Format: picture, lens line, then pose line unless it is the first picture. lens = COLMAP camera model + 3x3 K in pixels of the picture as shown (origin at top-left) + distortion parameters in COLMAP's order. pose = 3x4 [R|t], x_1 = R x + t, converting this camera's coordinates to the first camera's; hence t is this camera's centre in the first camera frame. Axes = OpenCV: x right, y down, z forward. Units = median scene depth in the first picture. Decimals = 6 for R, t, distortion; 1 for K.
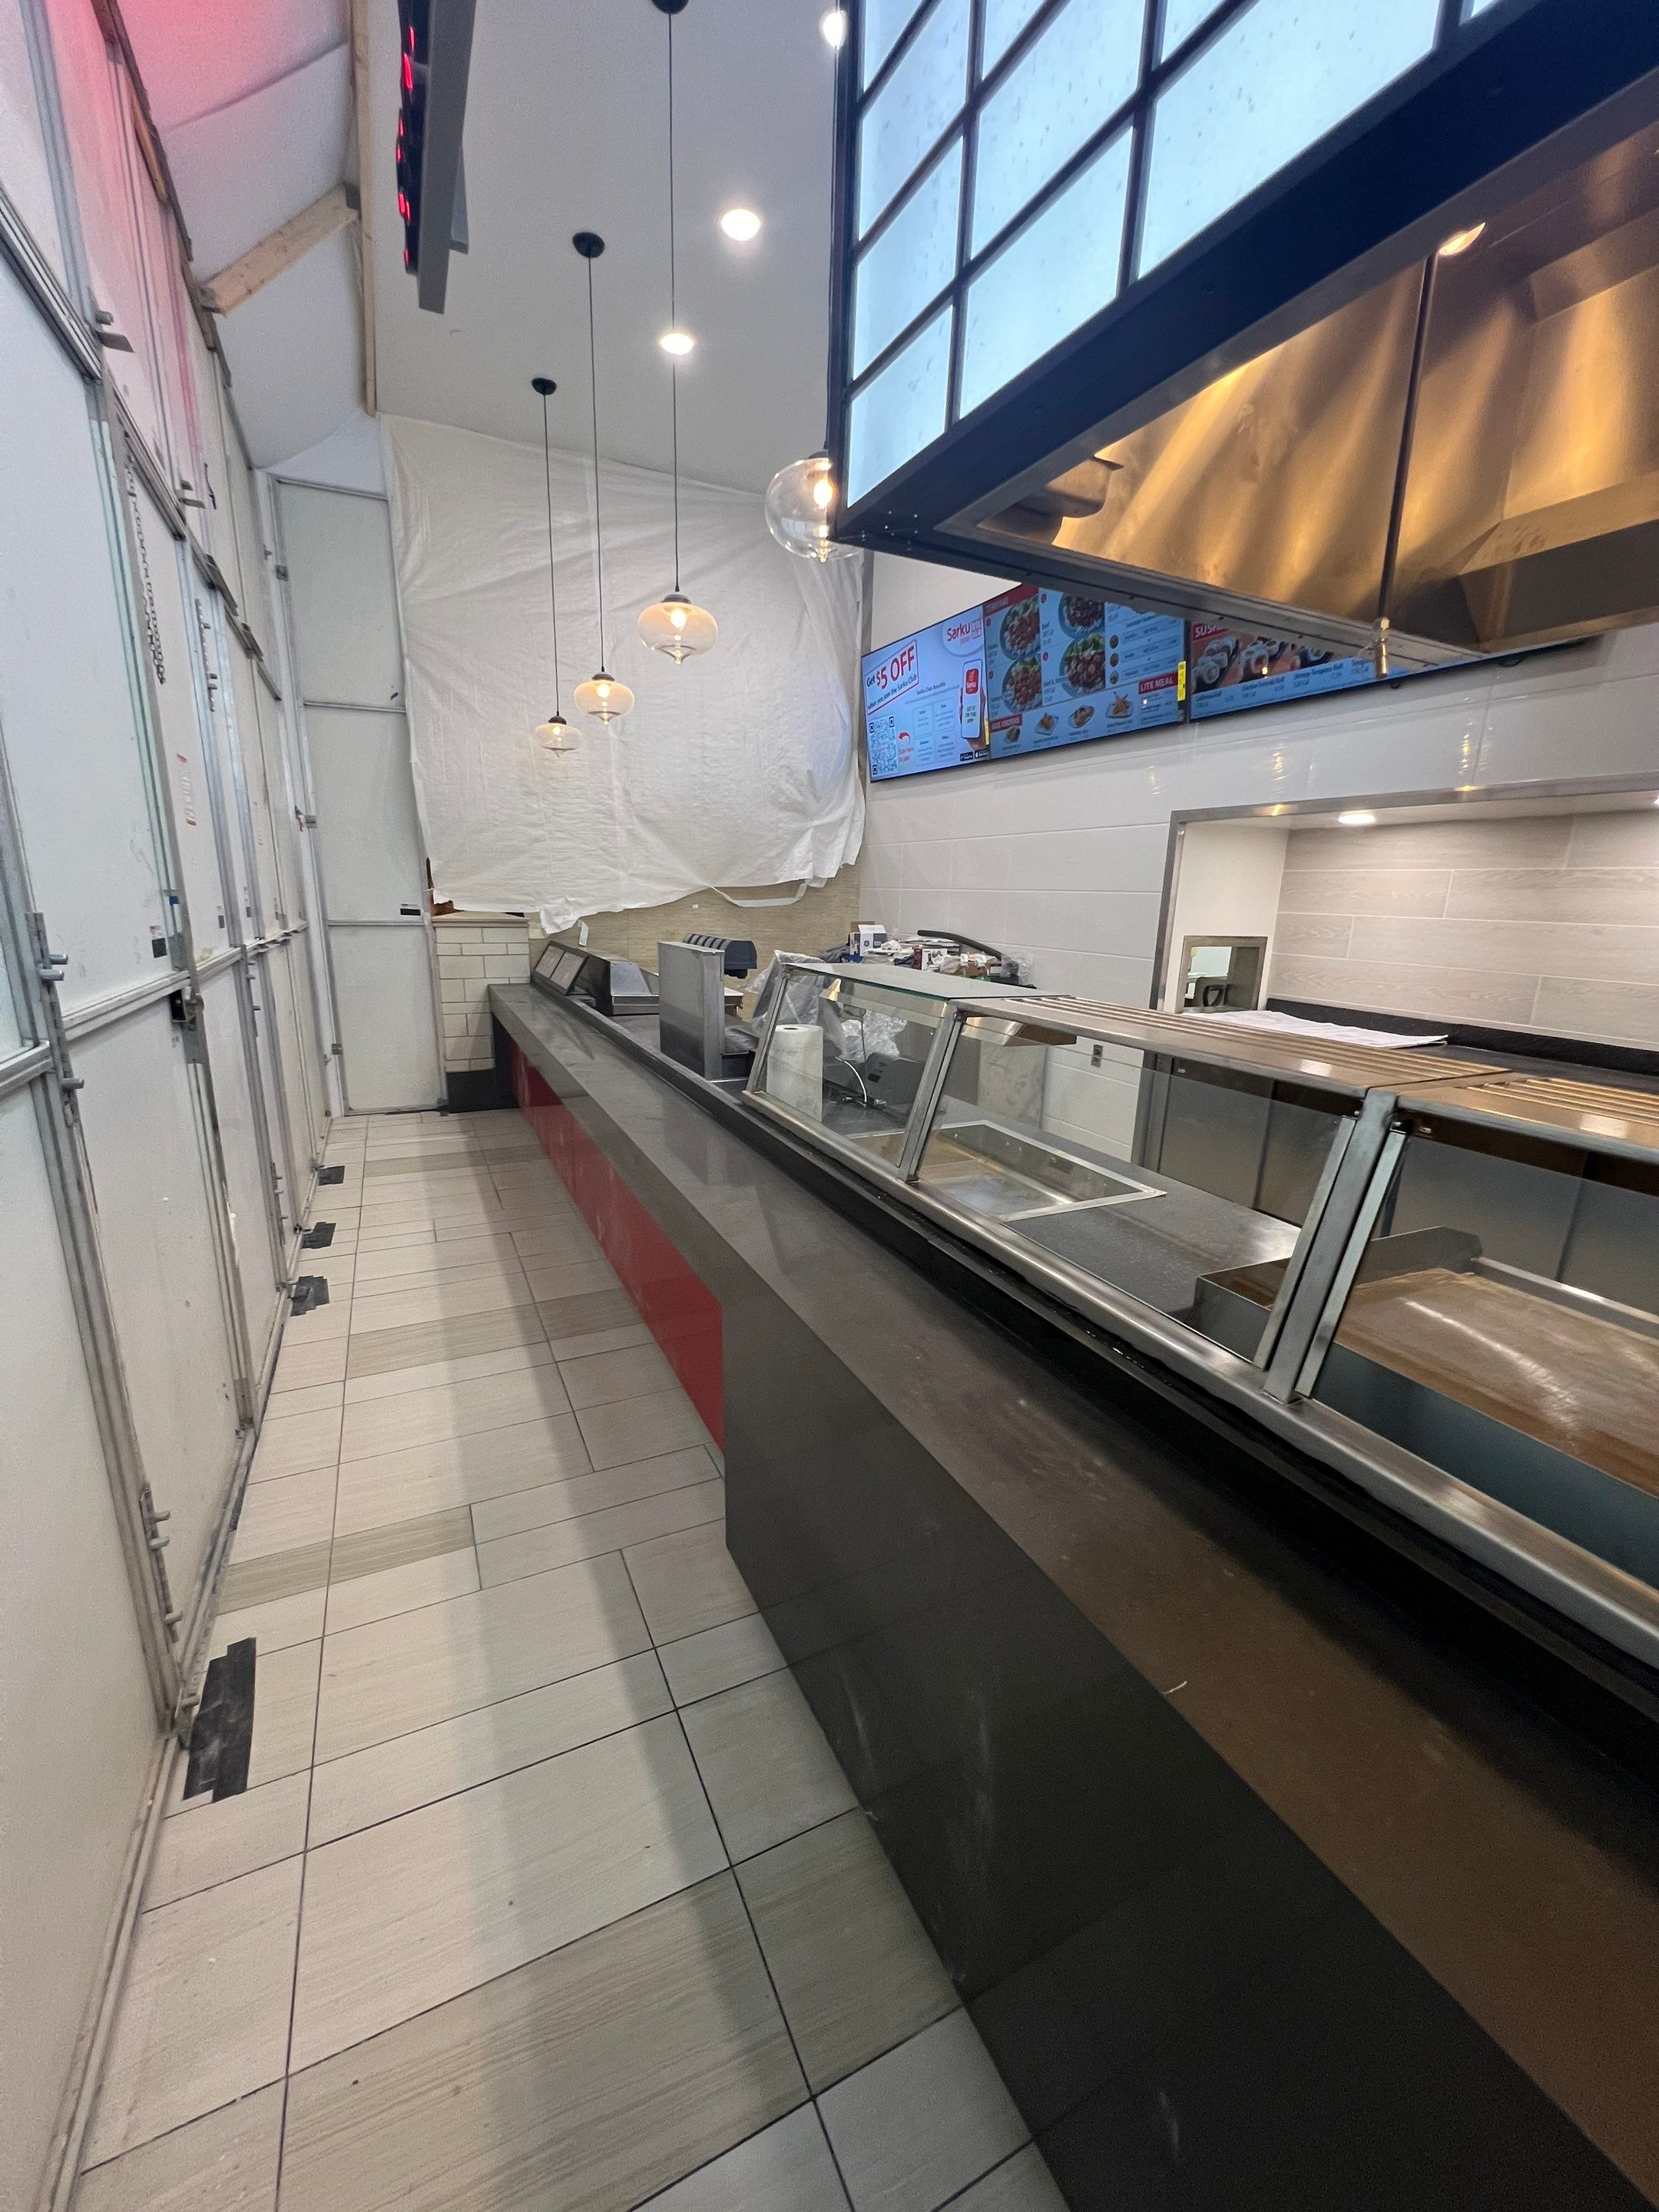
lens RADIAL K [[882.8, 0, 829.5], [0, 882.8, 1106.0], [0, 0, 1]] dist [0.002096, -0.002777]
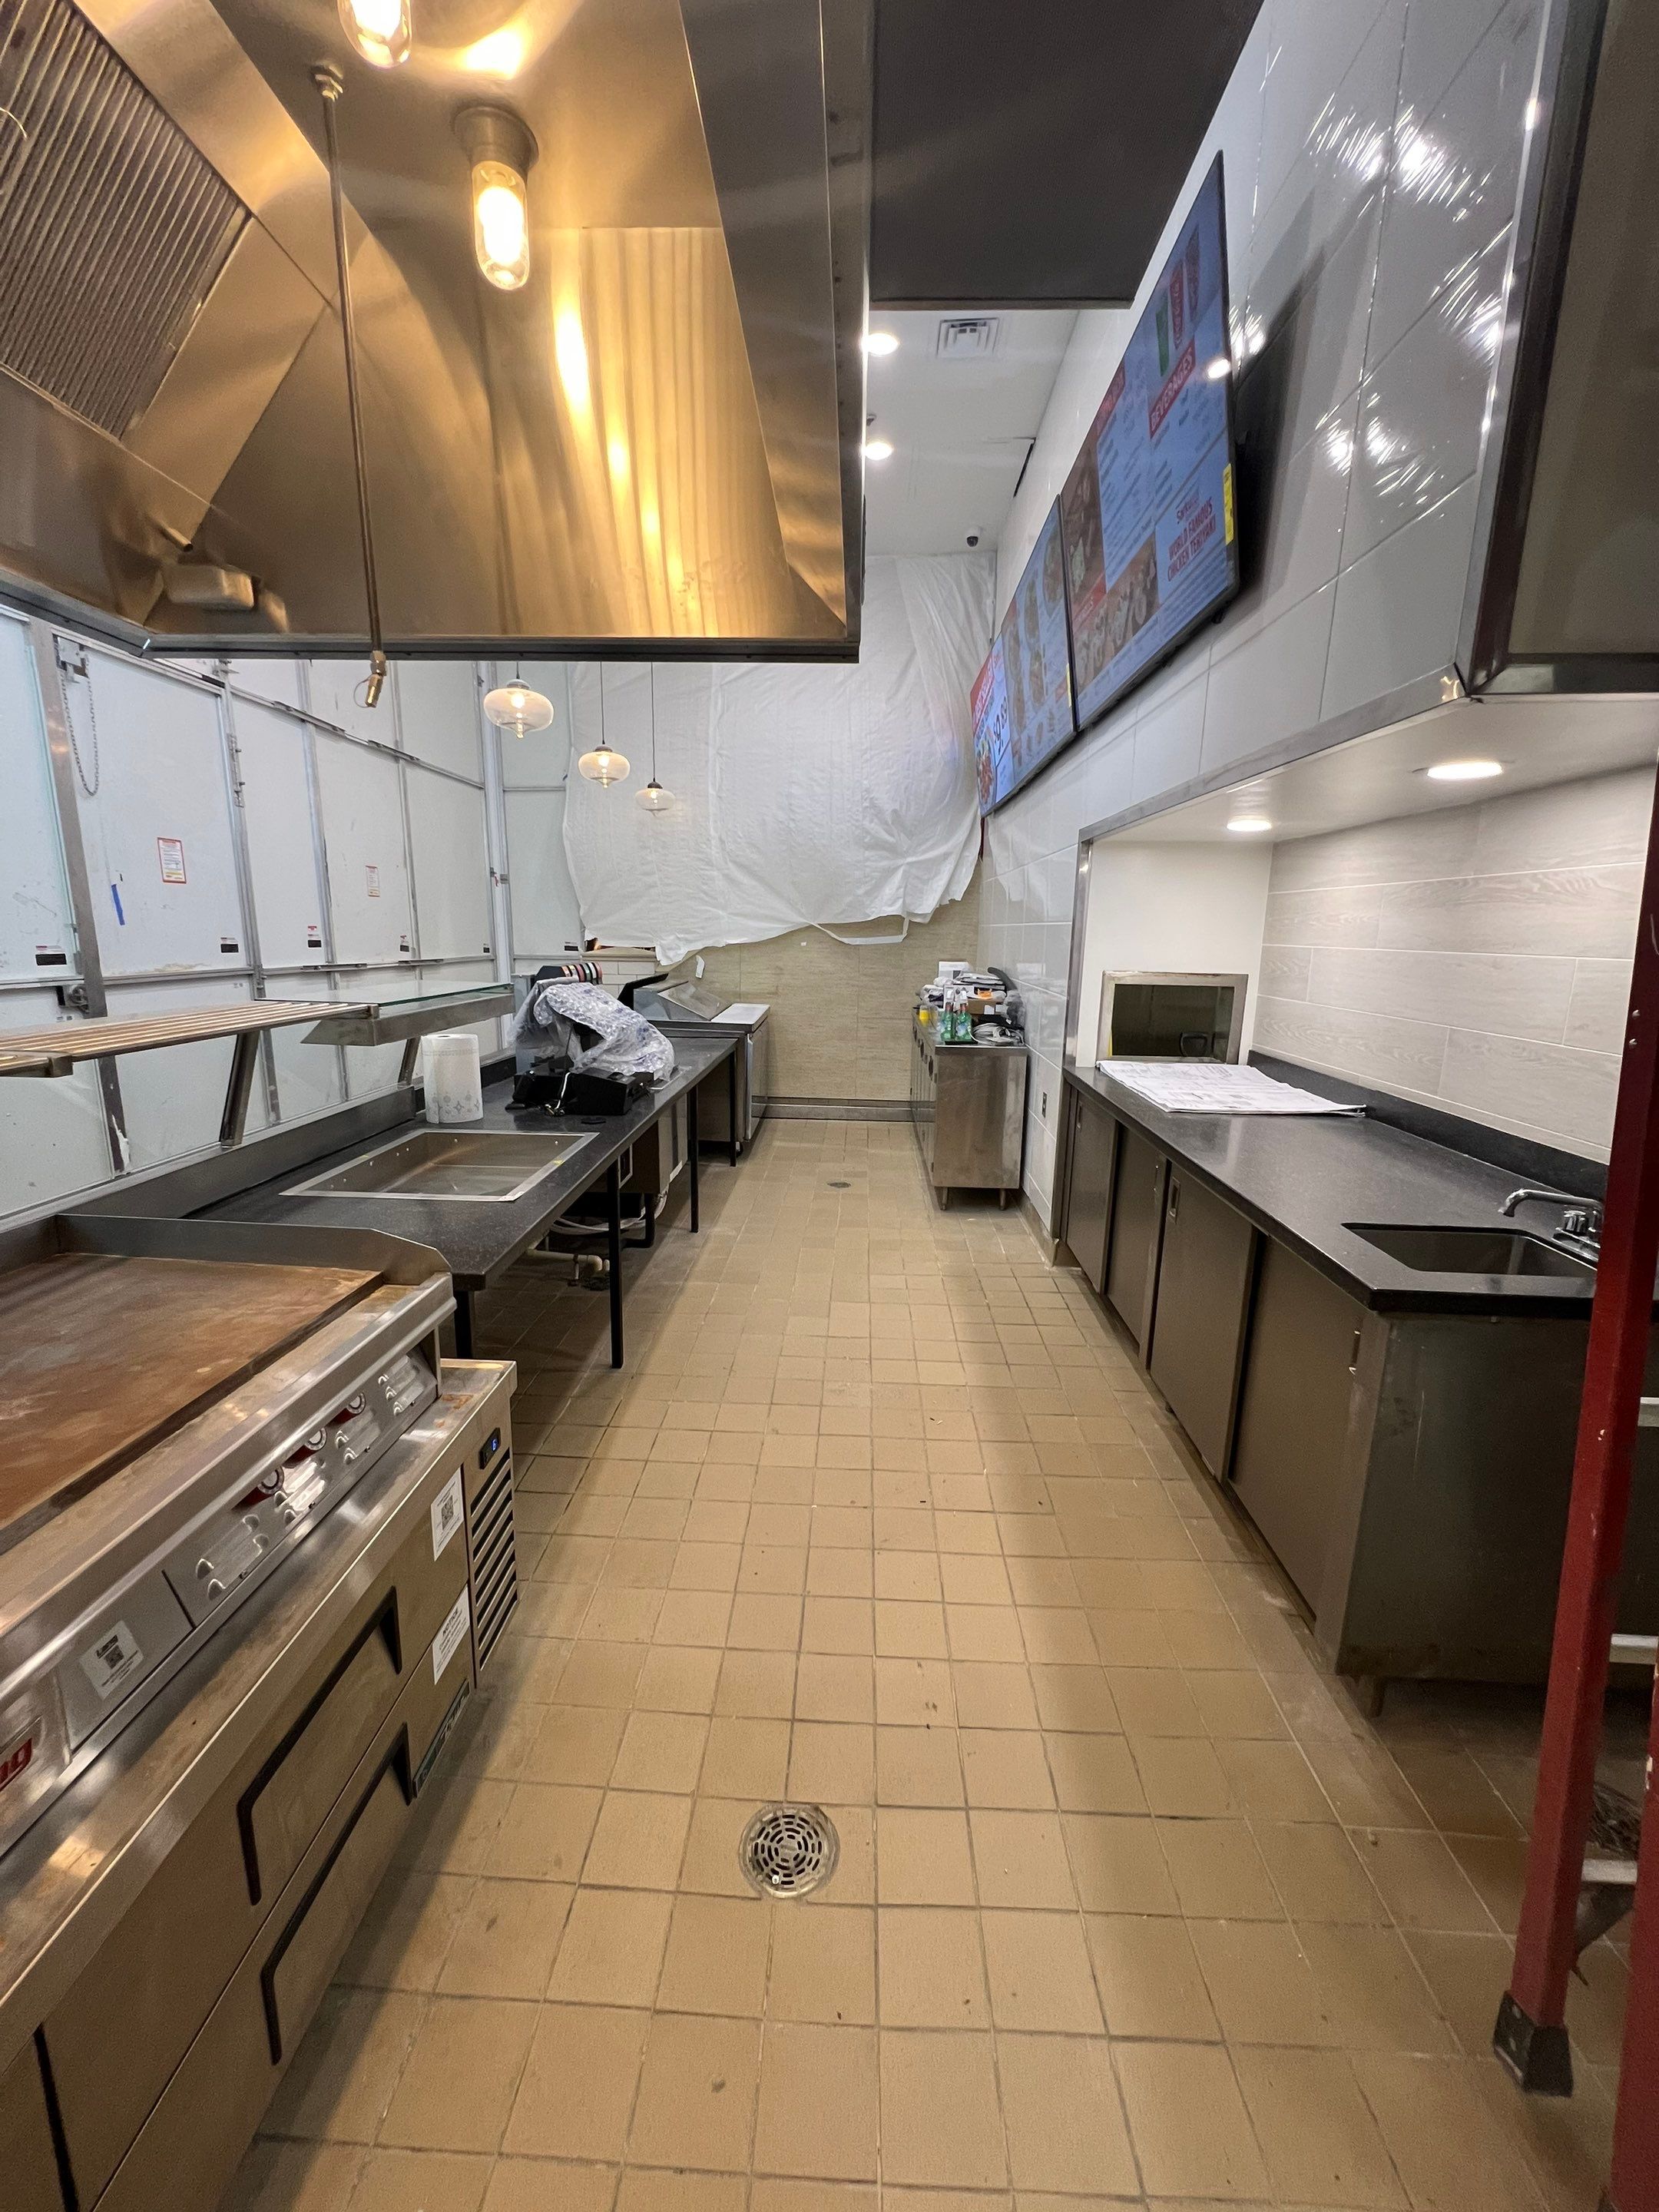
lens RADIAL K [[887.3, 0, 829.5], [0, 887.3, 1106.0], [0, 0, 1]] dist [-0.000283, 0.000025]
pose [[0.875998, 0.084908, -0.474782, 0.473209], [-0.107991, 0.993919, -0.021501, -0.011469], [0.470070, 0.070107, 0.879841, 0.098852]]
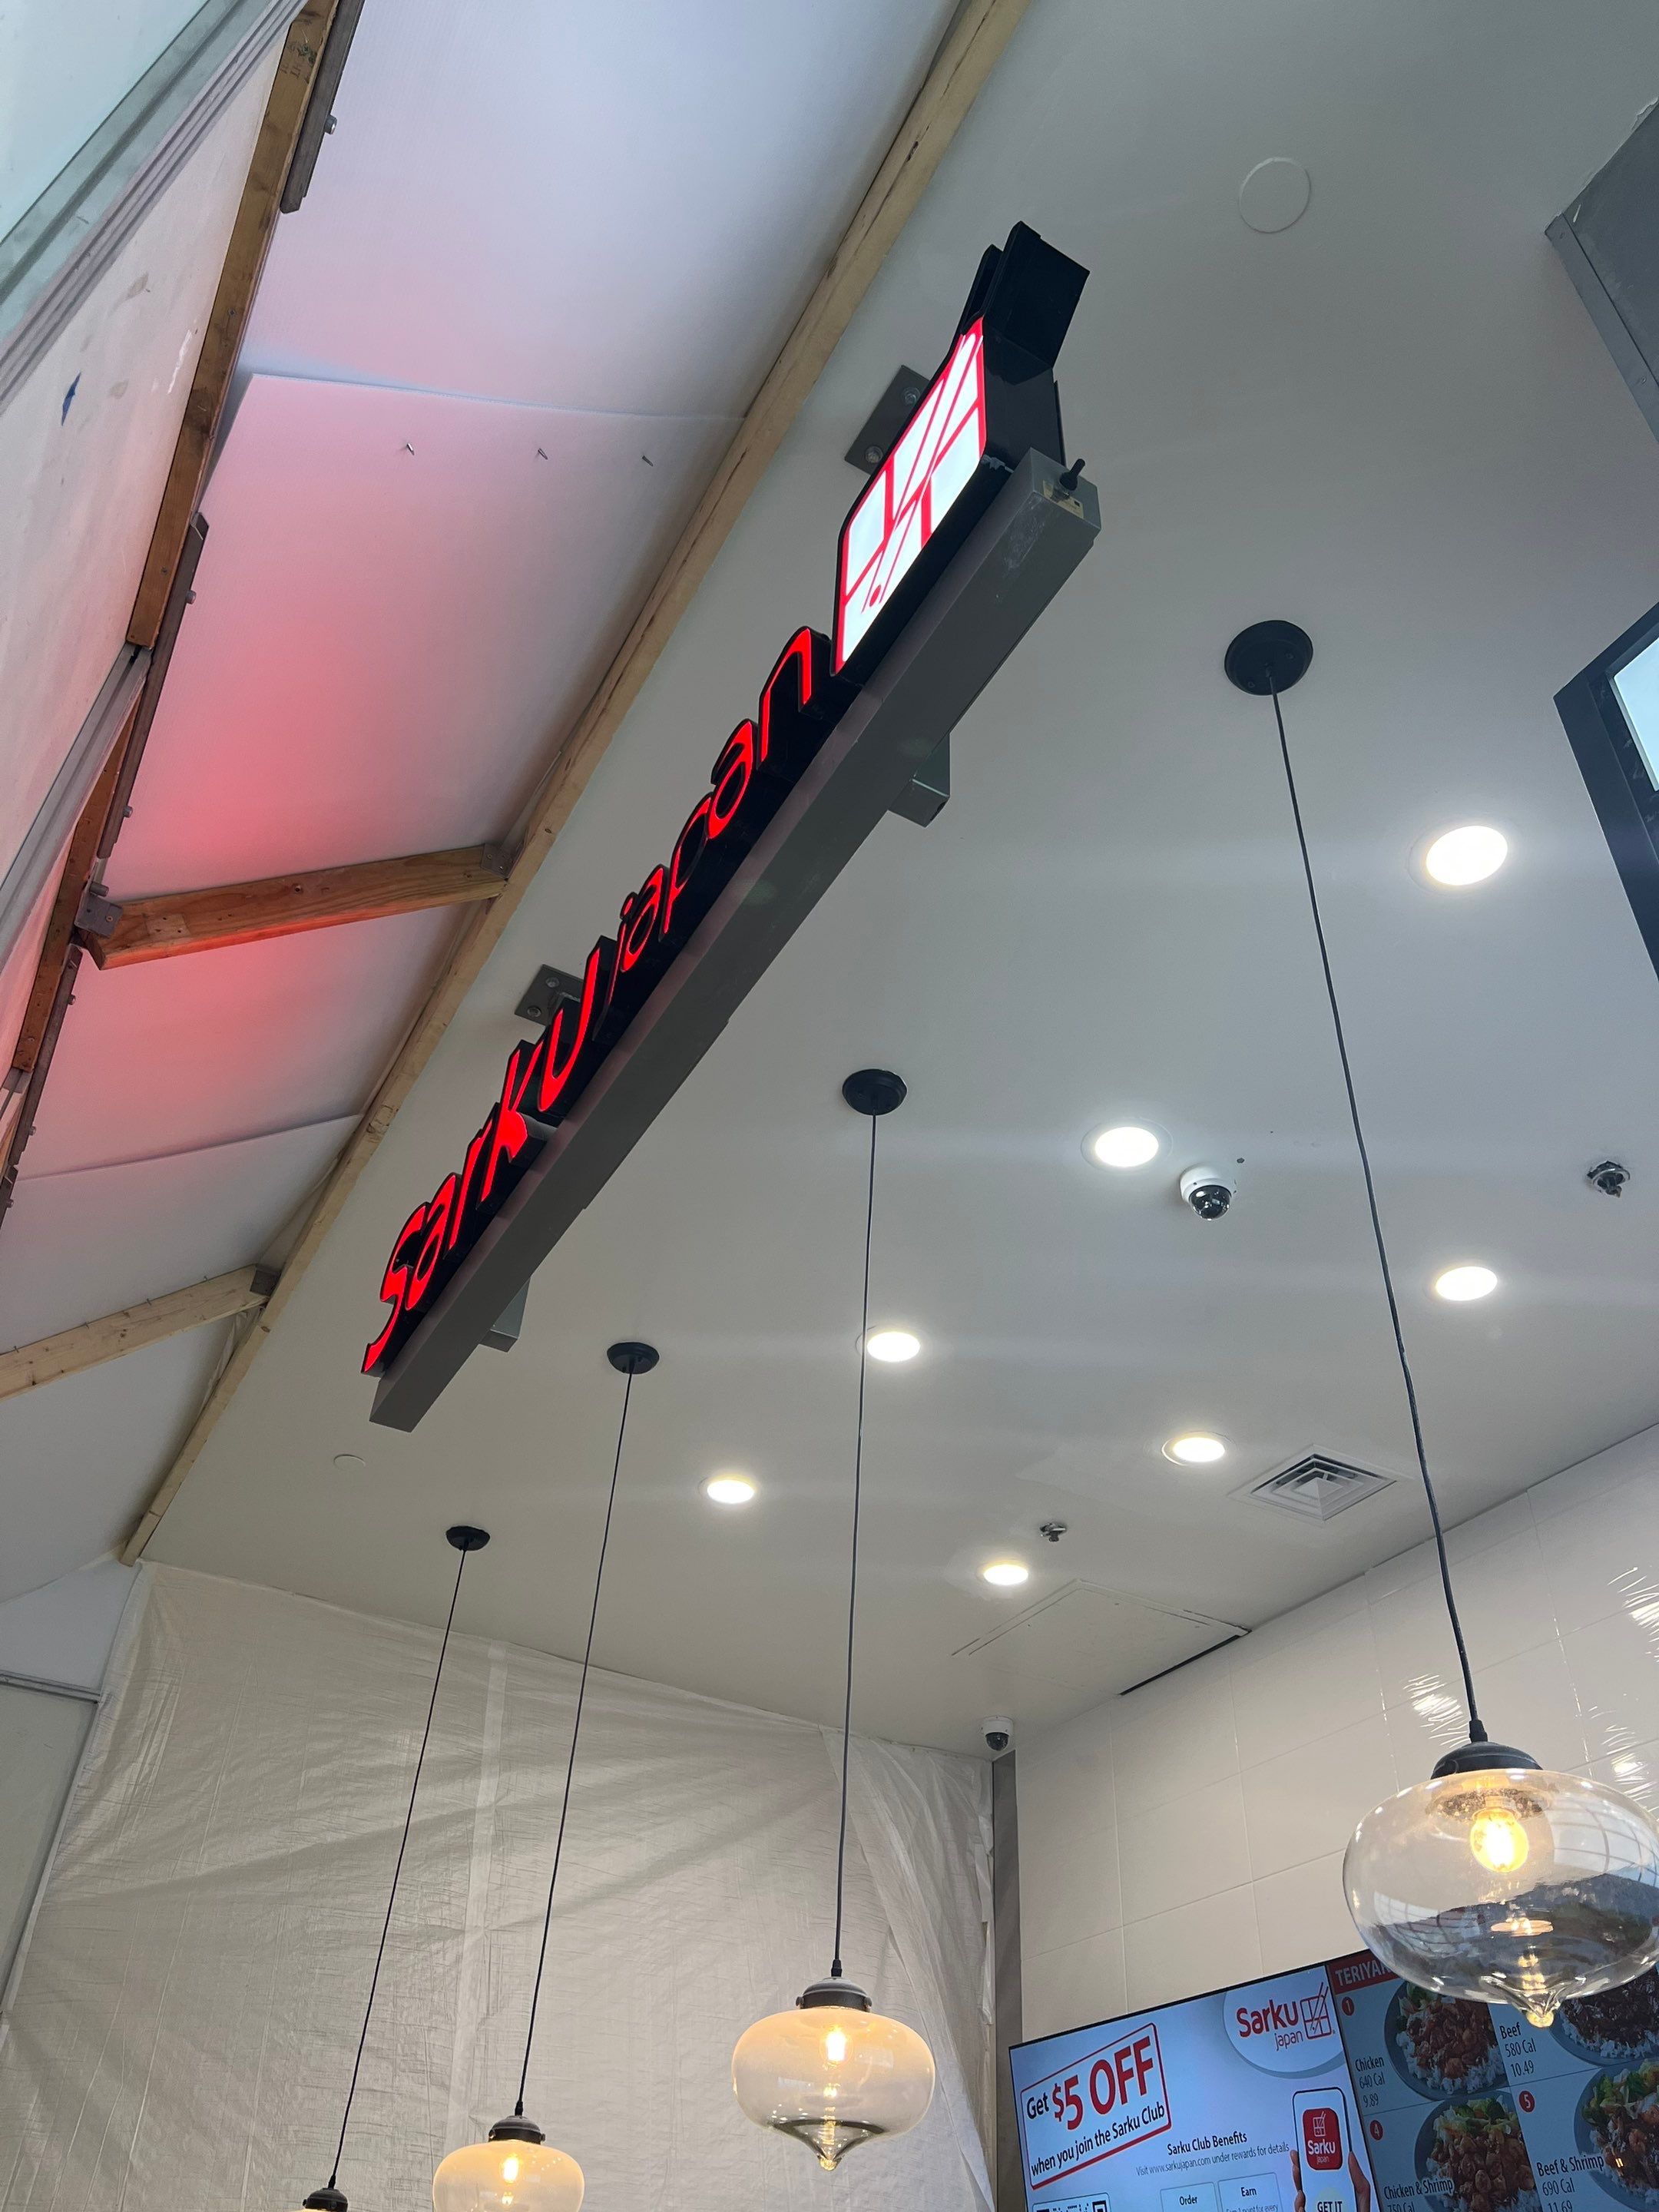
lens RADIAL K [[1653.1, 0, 829.5], [0, 1653.1, 1106.0], [0, 0, 1]] dist [0.050717, -0.060508]
pose [[0.997828, 0.059338, 0.028590, -0.126934], [-0.011746, 0.587404, -0.809208, -0.113228], [-0.064810, 0.807115, 0.586826, 0.130818]]
